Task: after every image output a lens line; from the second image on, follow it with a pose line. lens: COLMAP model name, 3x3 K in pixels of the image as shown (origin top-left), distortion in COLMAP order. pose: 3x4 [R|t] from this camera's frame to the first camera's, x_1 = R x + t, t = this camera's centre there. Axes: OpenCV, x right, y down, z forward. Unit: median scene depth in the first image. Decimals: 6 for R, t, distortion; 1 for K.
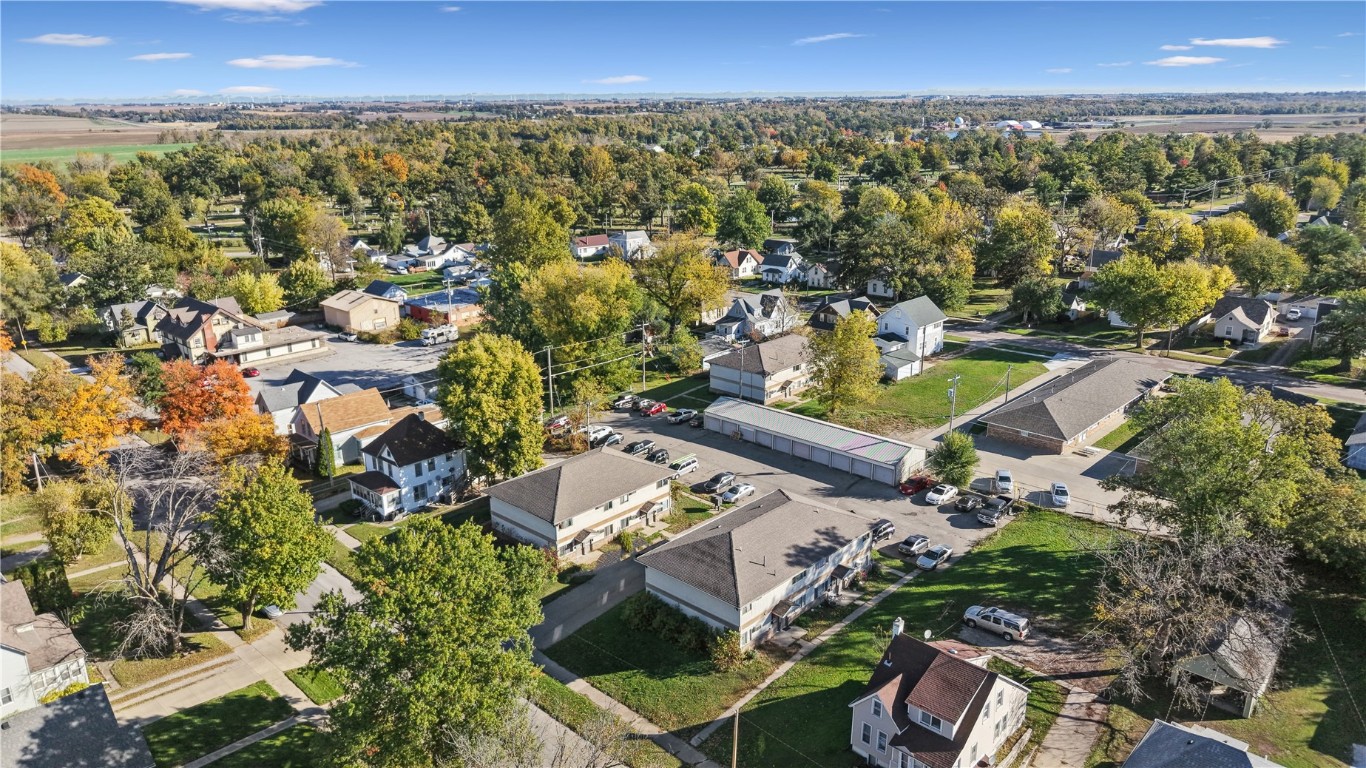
lens RADIAL K [[936.8, 0, 683.0], [0, 936.8, 384.0], [0, 0, 1]] dist [0.061756, -0.079198]
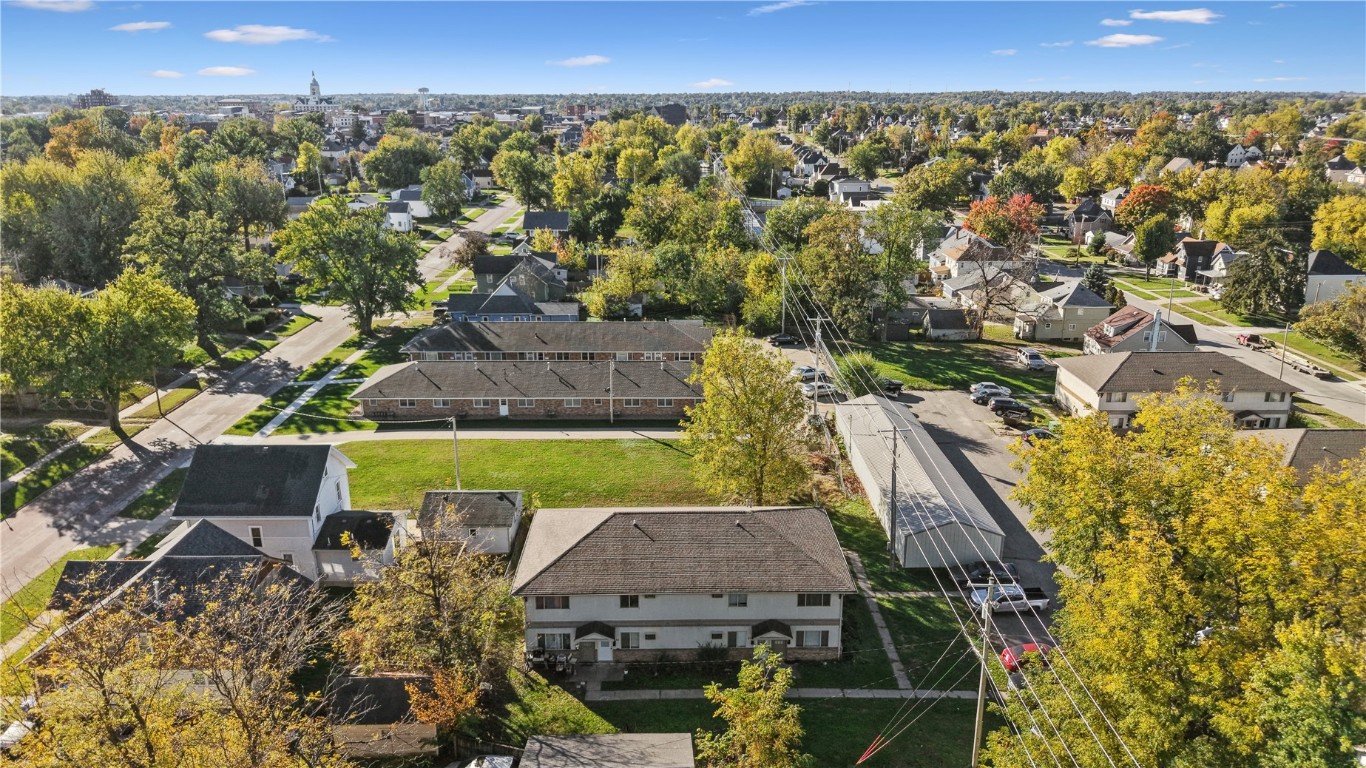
lens RADIAL K [[934.1, 0, 683.0], [0, 934.1, 384.0], [0, 0, 1]] dist [0.001596, 0.005750]
pose [[-0.706517, -0.196087, 0.679988, -0.225119], [0.215660, 0.855491, 0.470771, -0.400749], [-0.674036, 0.479254, -0.562131, 1.667681]]
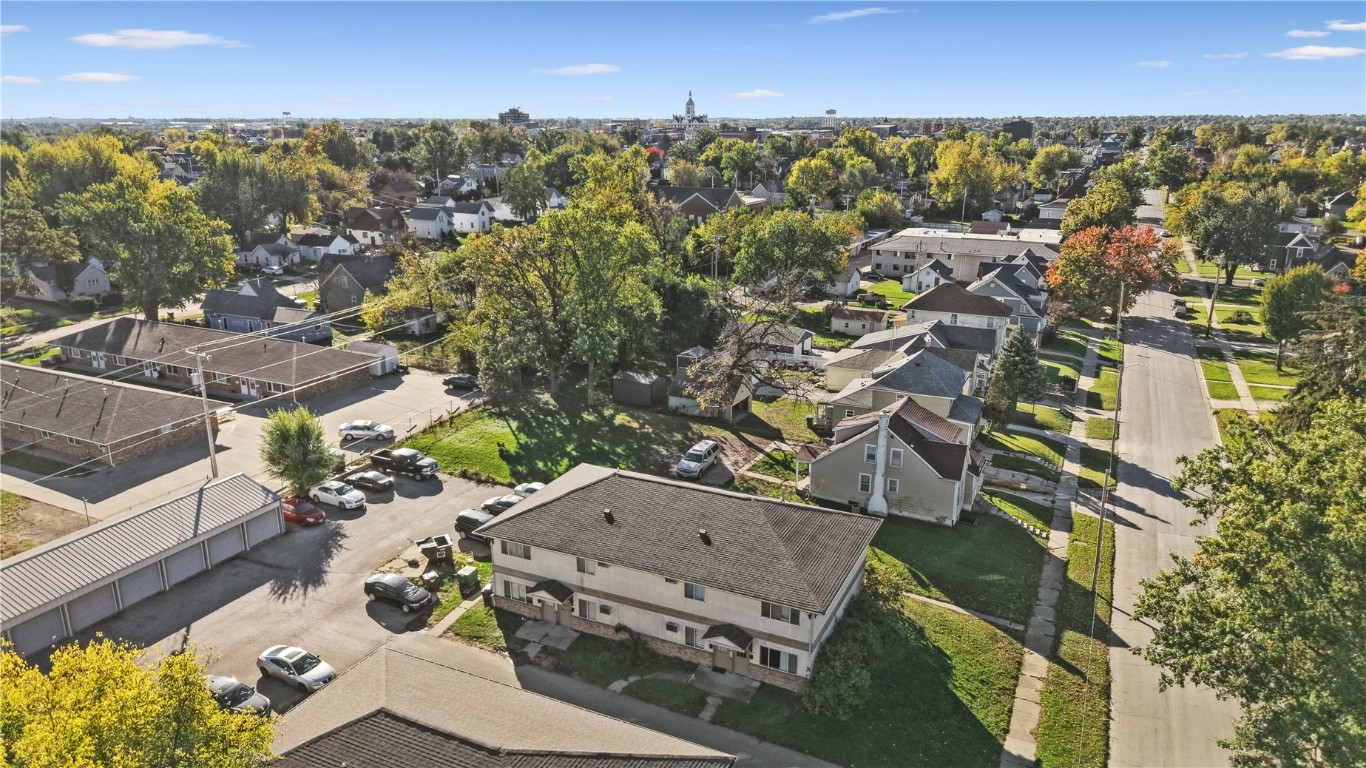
lens RADIAL K [[915.9, 0, 683.0], [0, 915.9, 384.0], [0, 0, 1]] dist [0.086702, -0.138221]
pose [[-0.323263, -0.248691, 0.913046, -0.376530], [0.277668, 0.897453, 0.342751, -0.107723], [-0.904655, 0.364323, -0.221060, 0.891242]]
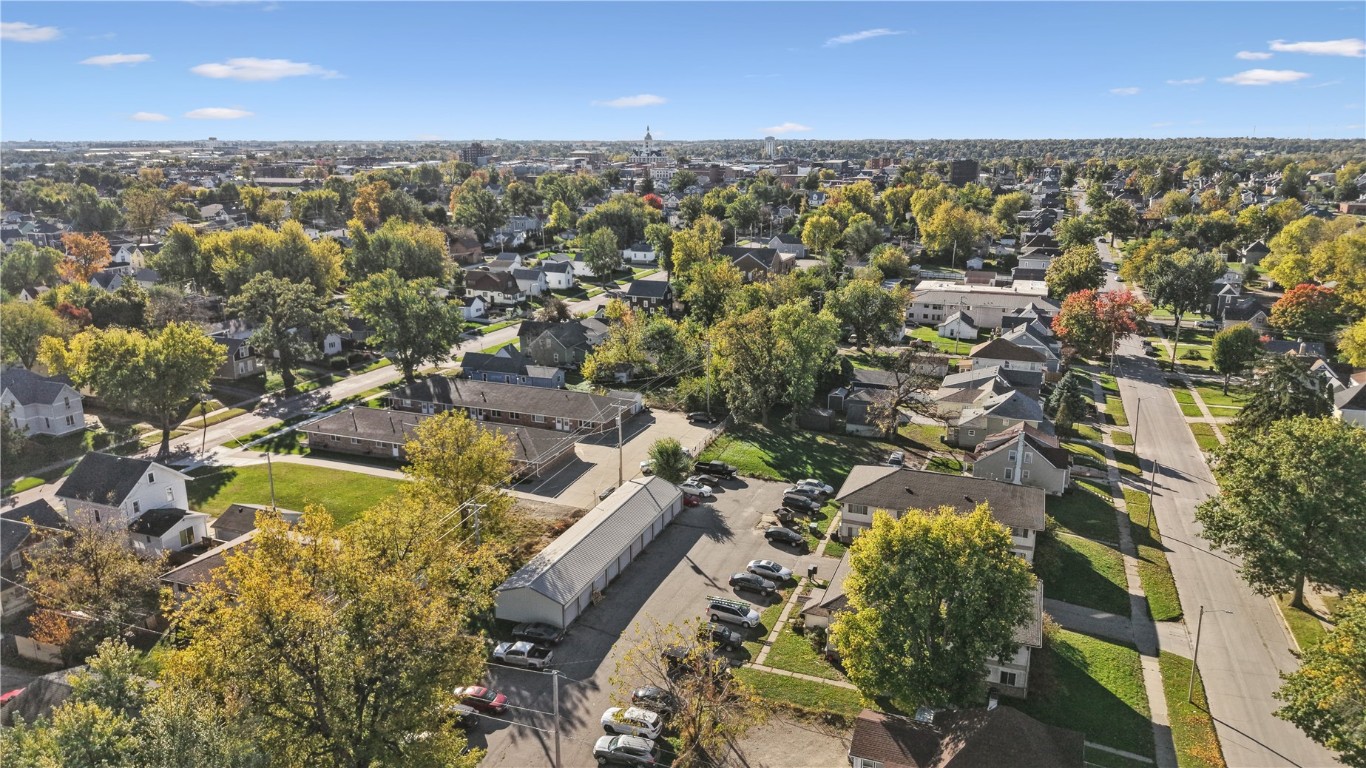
lens RADIAL K [[924.3, 0, 681.6], [0, 924.3, 407.5], [0, 0, 1]] dist [0.102729, -0.212936]
pose [[-0.394517, -0.241679, 0.886537, -0.650768], [0.272942, 0.890427, 0.364202, -0.363475], [-0.877416, 0.385657, -0.285324, 1.279299]]
